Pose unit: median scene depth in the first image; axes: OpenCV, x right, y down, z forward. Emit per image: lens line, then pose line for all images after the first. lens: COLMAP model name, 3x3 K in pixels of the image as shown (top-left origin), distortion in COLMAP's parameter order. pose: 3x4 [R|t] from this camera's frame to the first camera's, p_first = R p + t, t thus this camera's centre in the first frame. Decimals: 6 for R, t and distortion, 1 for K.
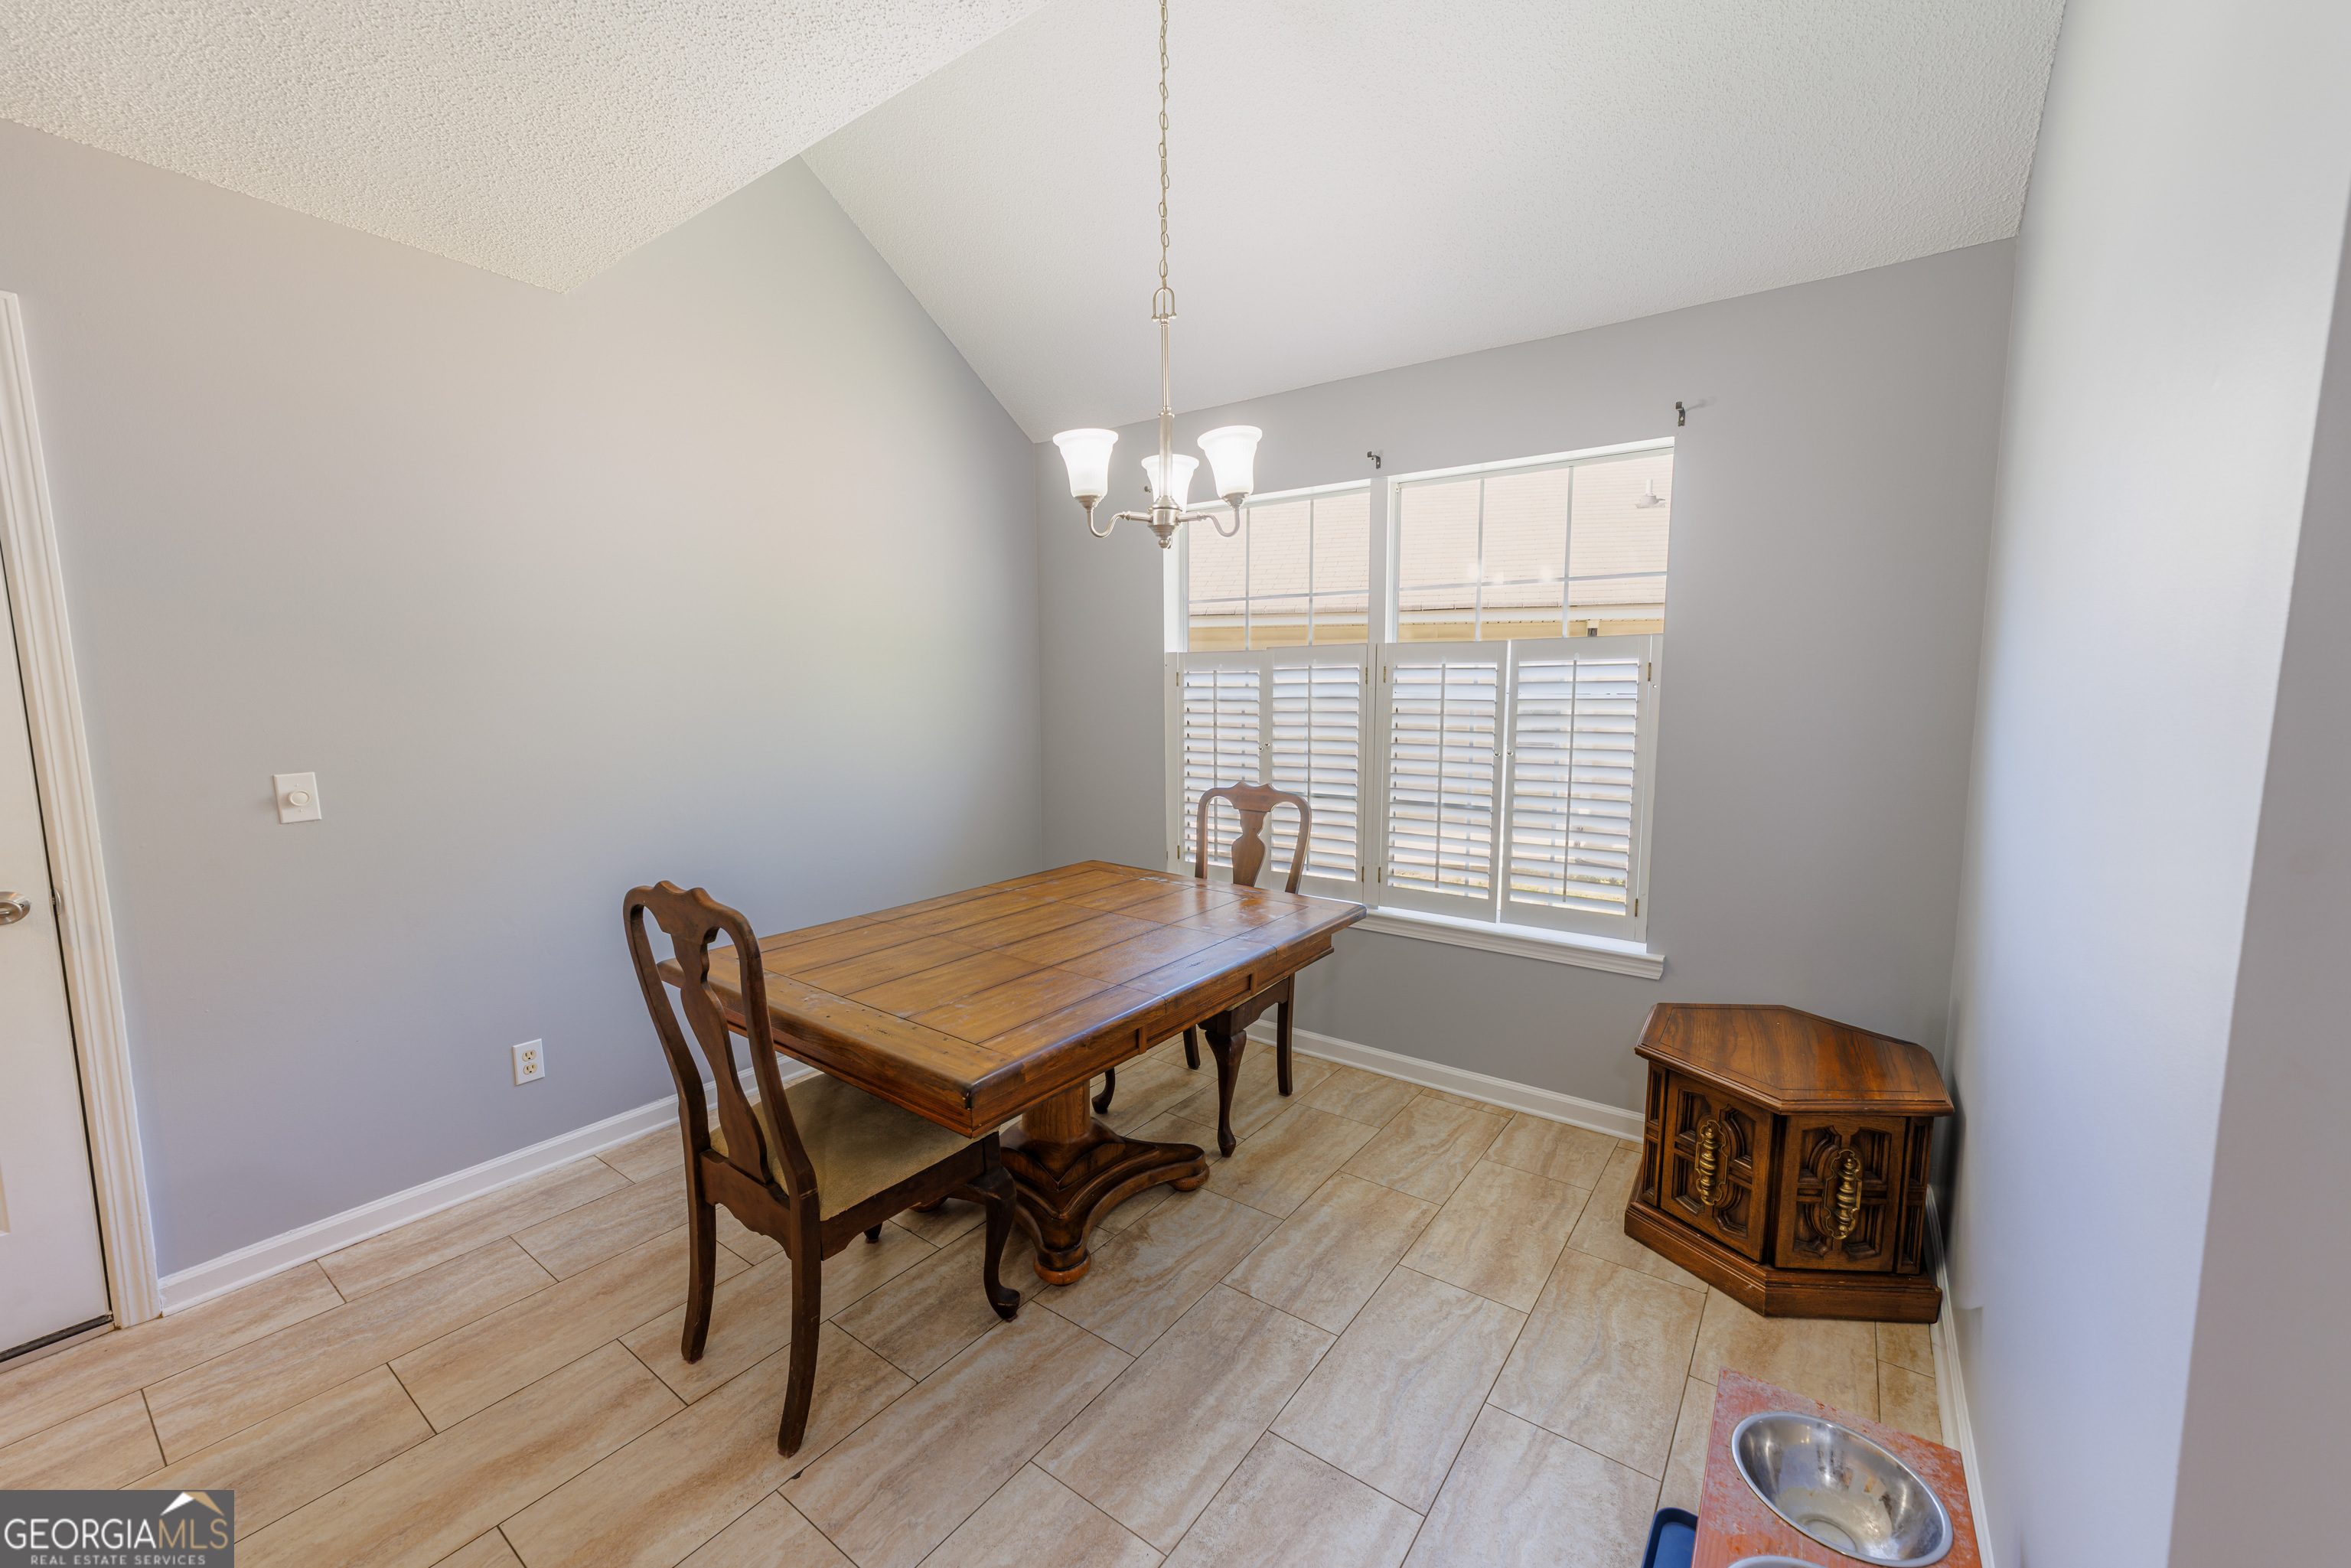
lens RADIAL K [[917.1, 0, 1190.3], [0, 917.1, 786.8], [0, 0, 1]] dist [-0.010298, 0.003003]
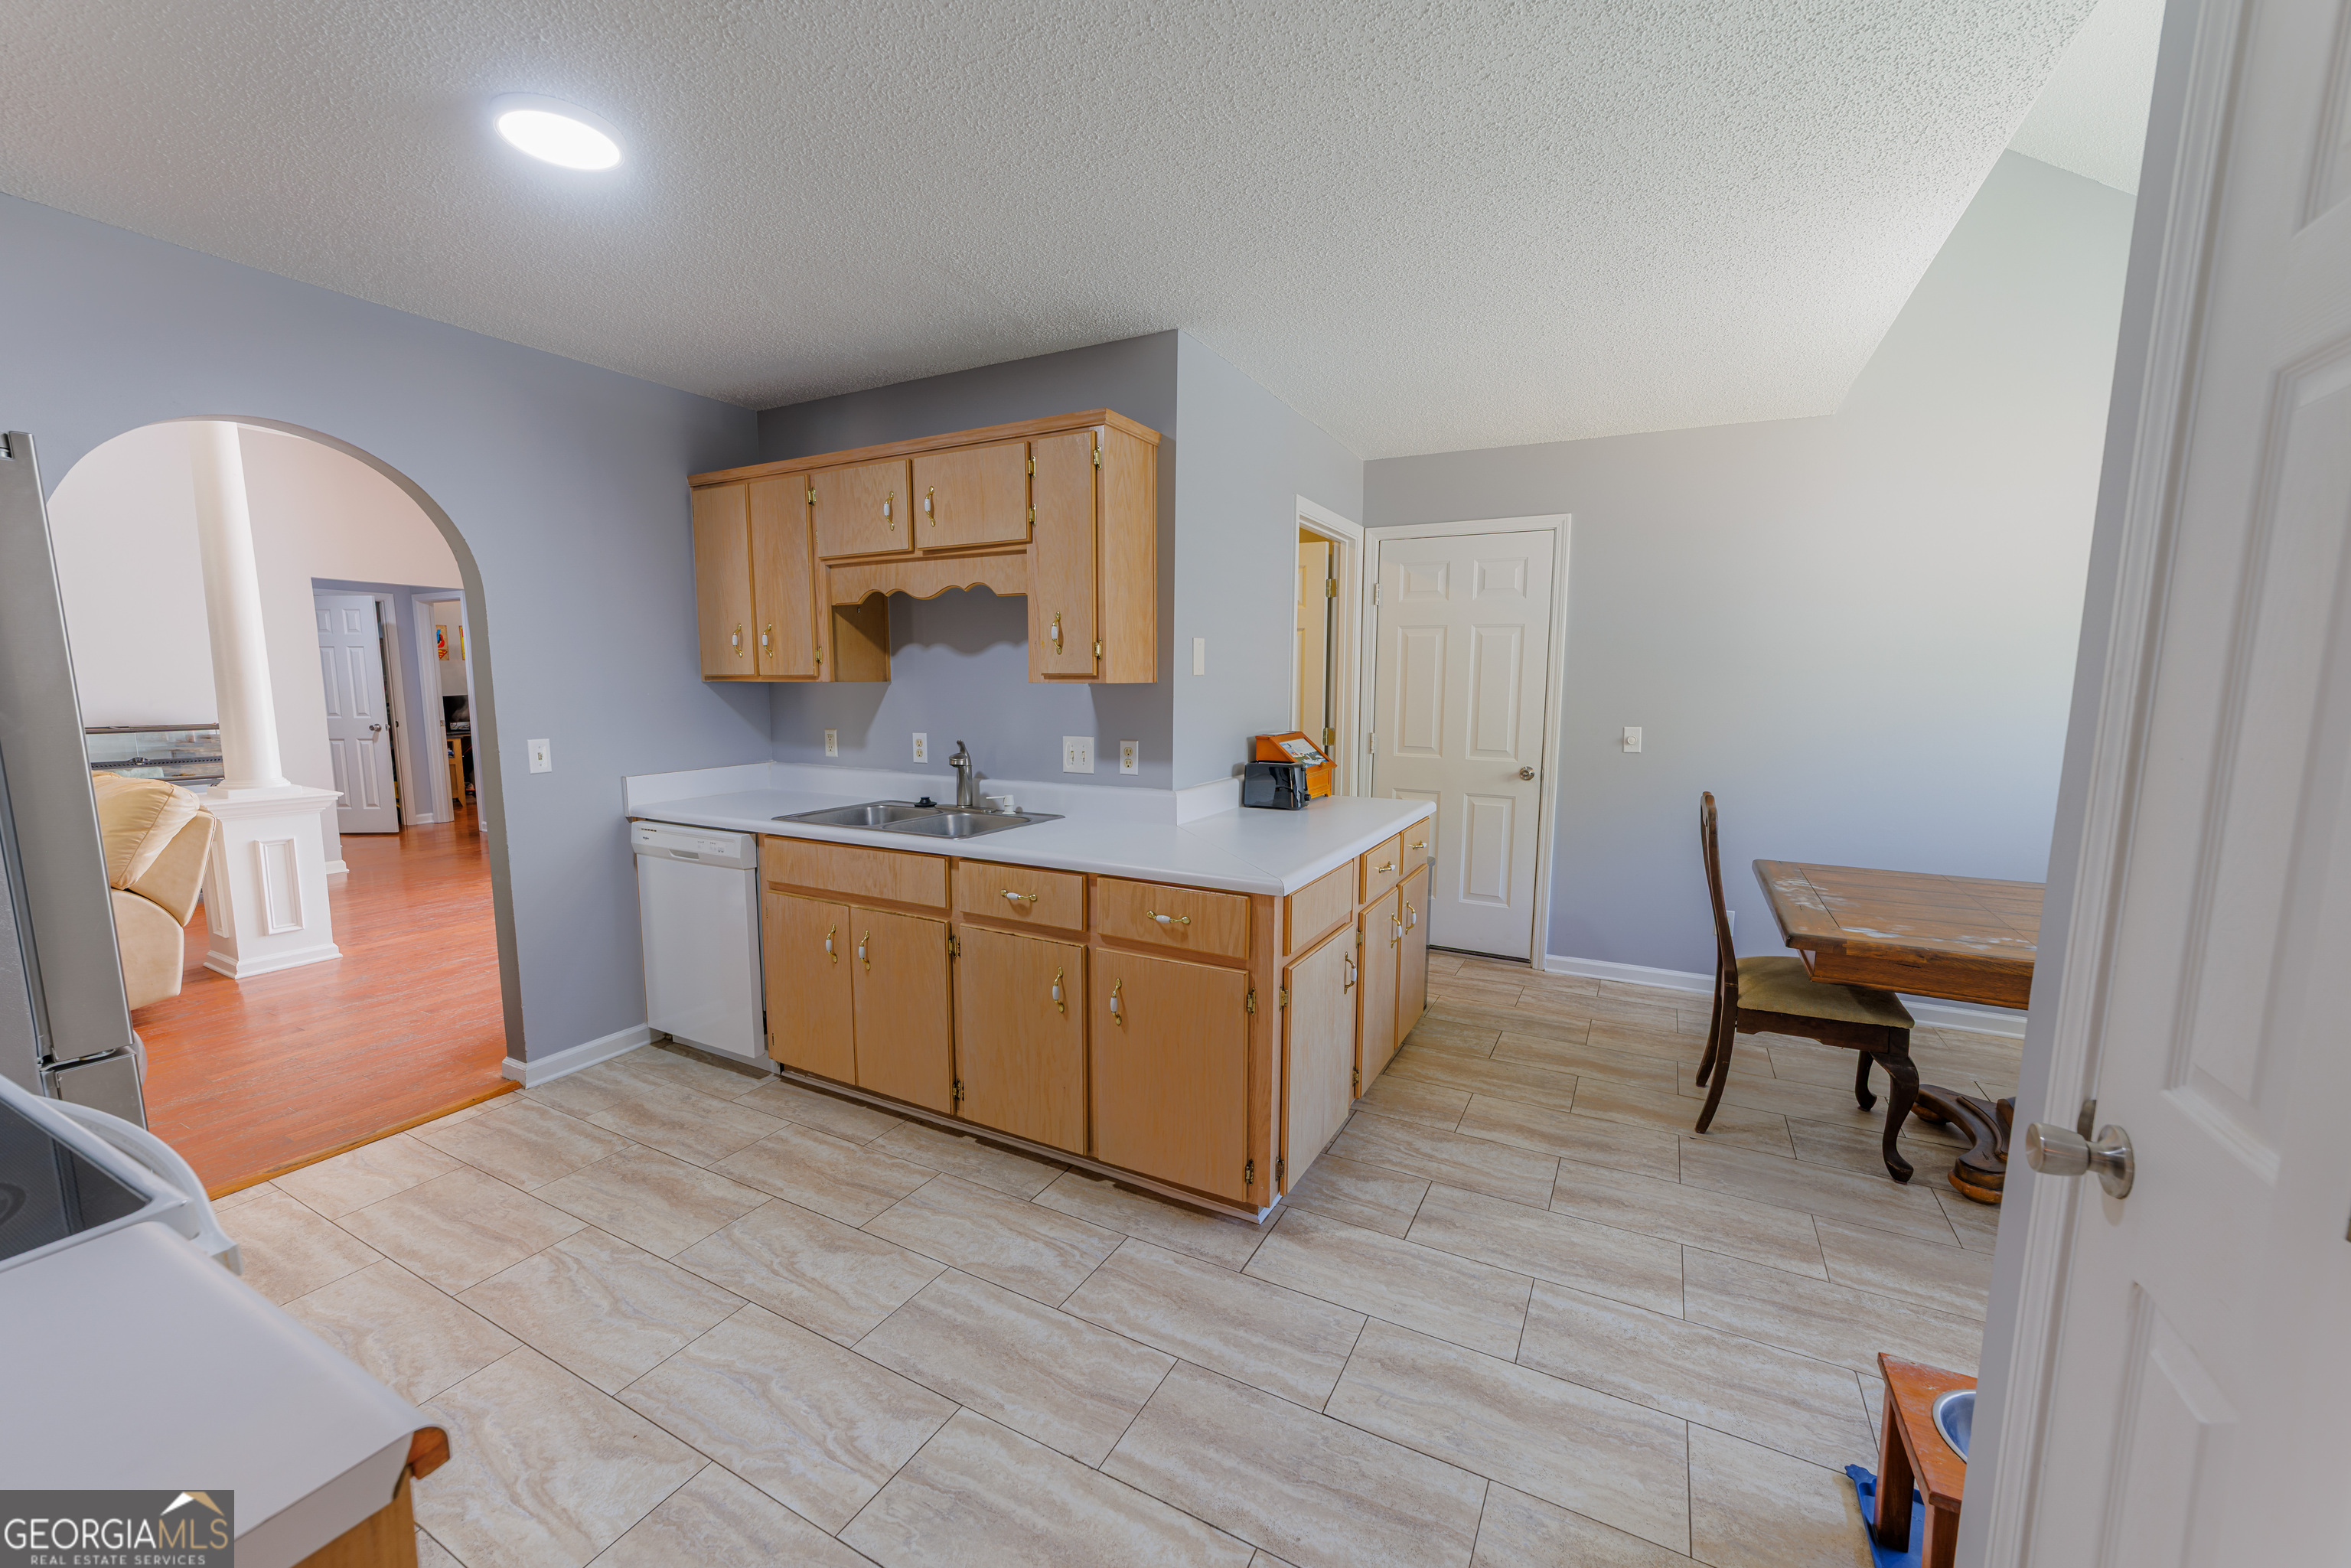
lens RADIAL K [[917.1, 0, 1184.1], [0, 917.1, 789.8], [0, 0, 1]] dist [-0.010298, 0.003003]
pose [[0.140555, 0.117799, -0.983040, 0.831350], [-0.117298, 0.987885, 0.101608, 0.032196], [0.983100, 0.101027, 0.152670, -0.219717]]
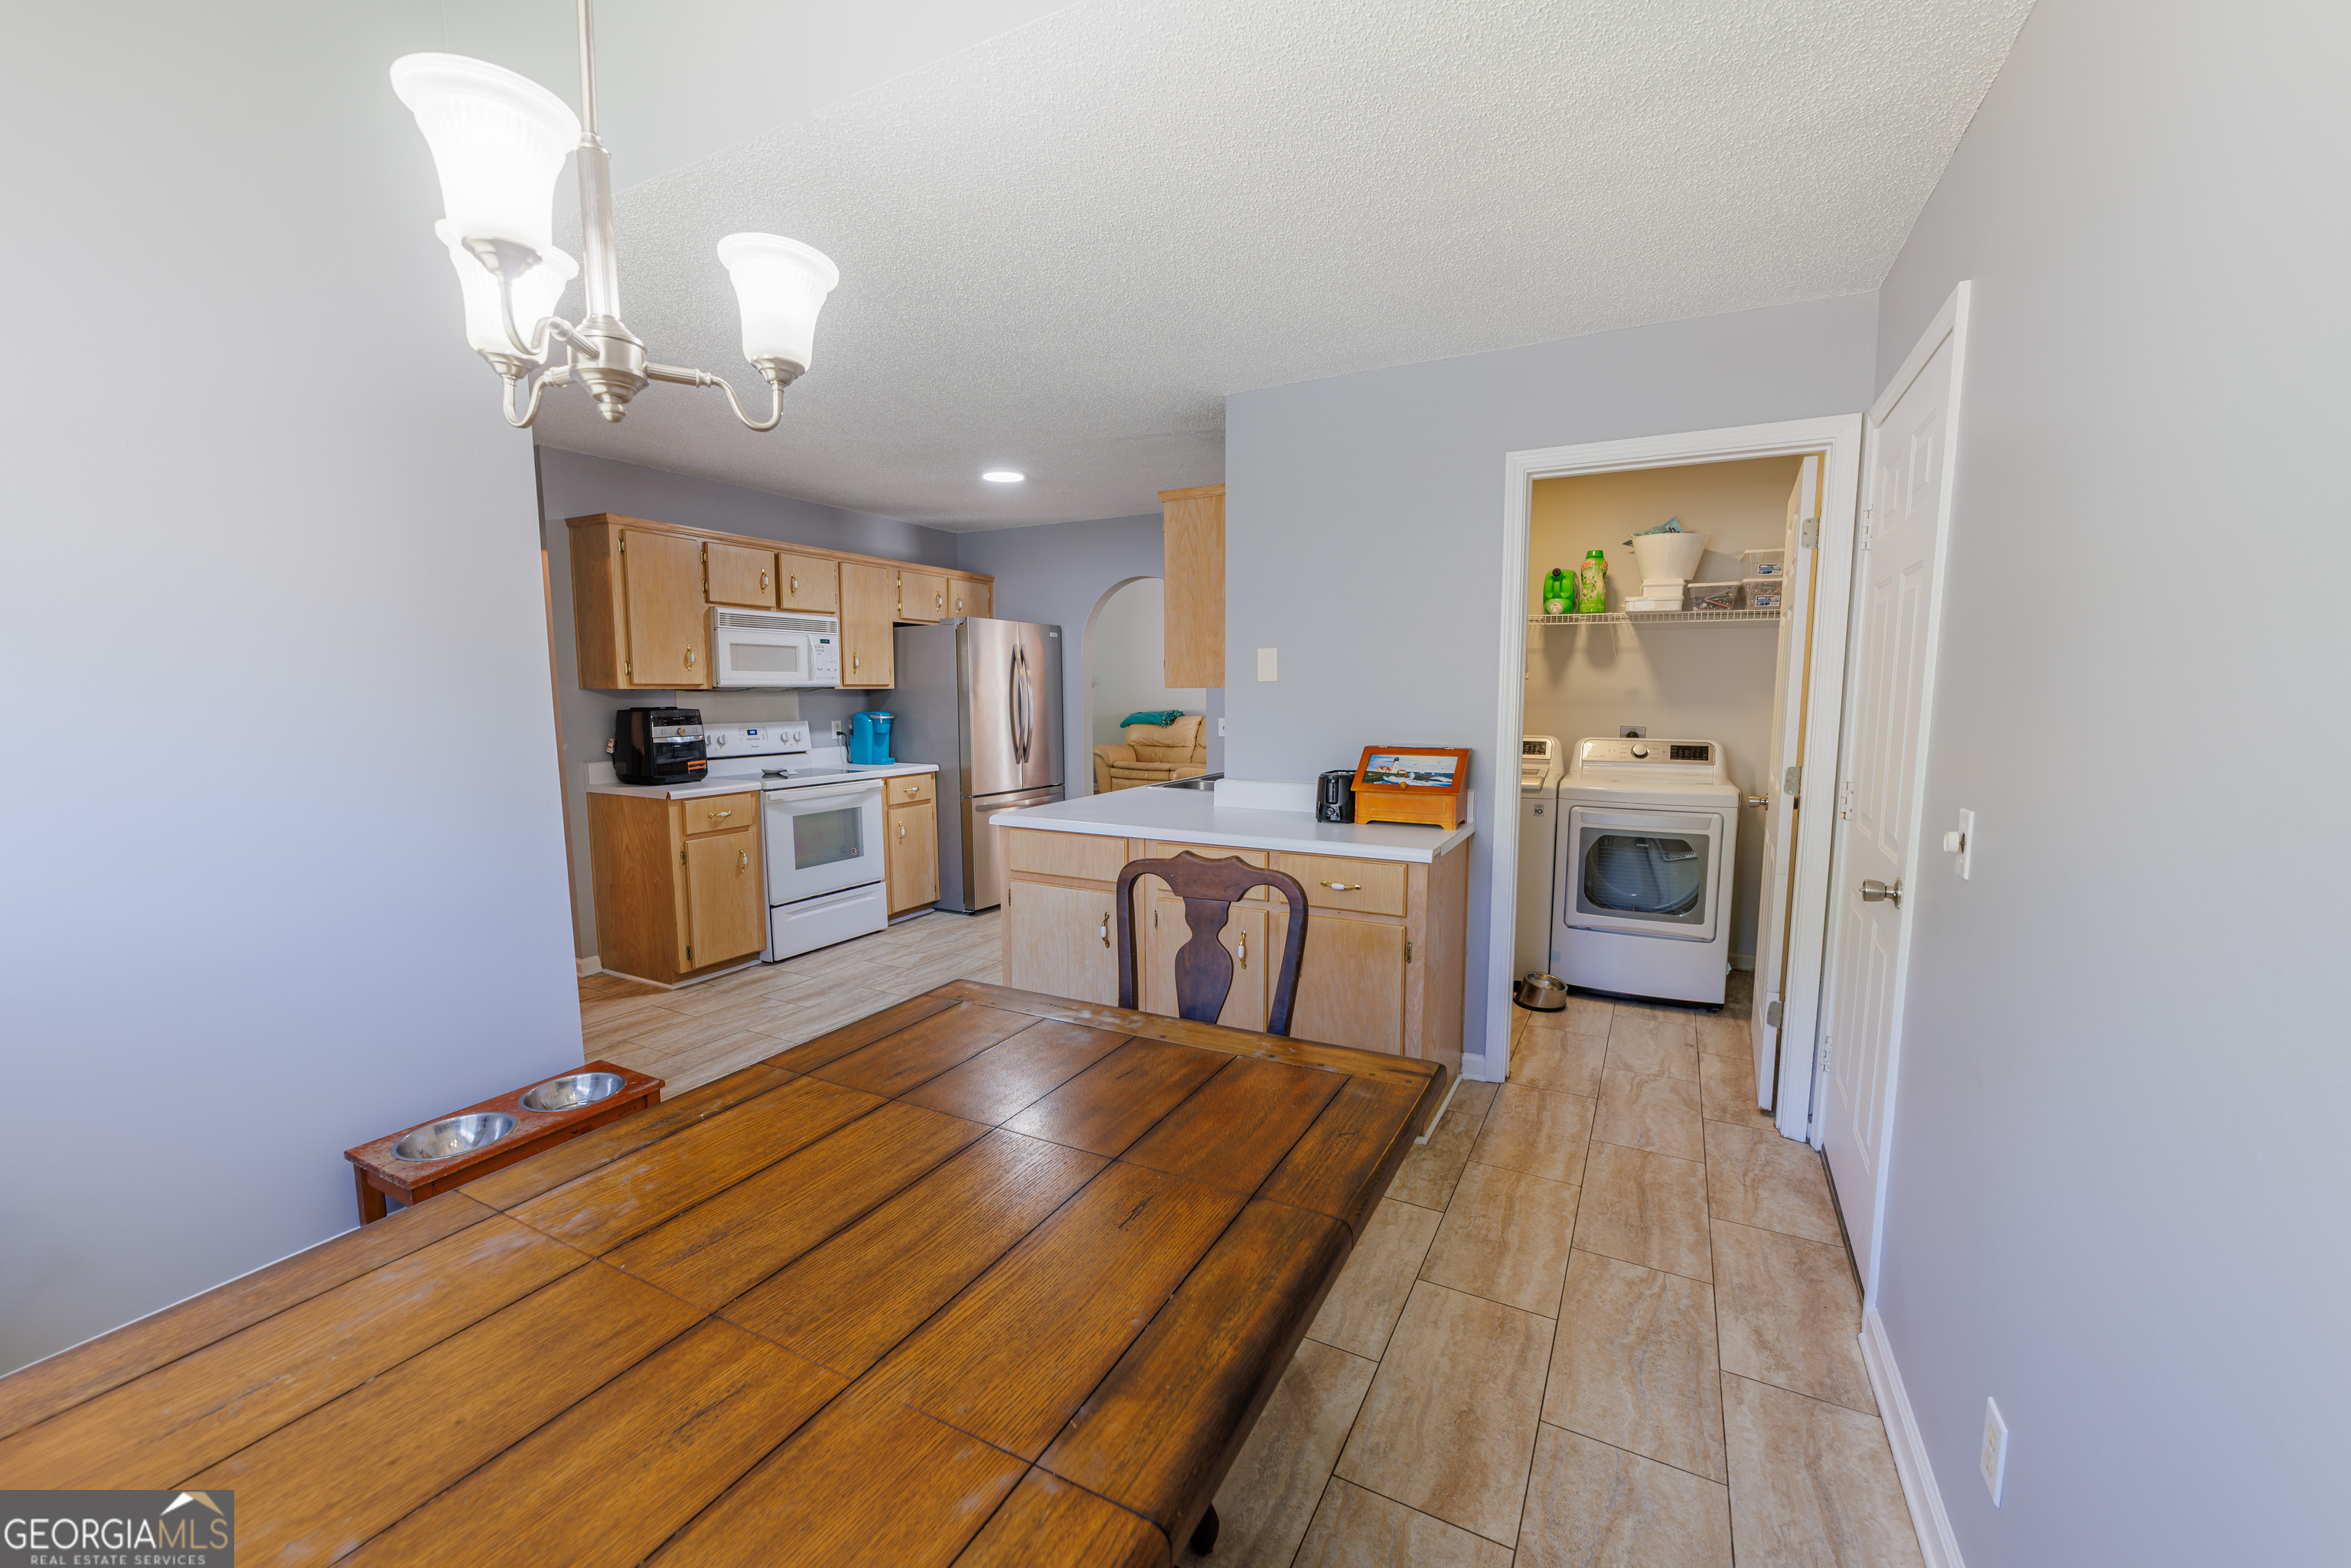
lens RADIAL K [[917.1, 0, 1187.1], [0, 917.1, 789.9], [0, 0, 1]] dist [-0.010298, 0.003003]
pose [[-0.991006, 0.015786, -0.132883, -0.291406], [-0.013158, 0.976710, 0.214161, -0.184848], [0.133169, 0.213983, -0.967717, 1.690749]]
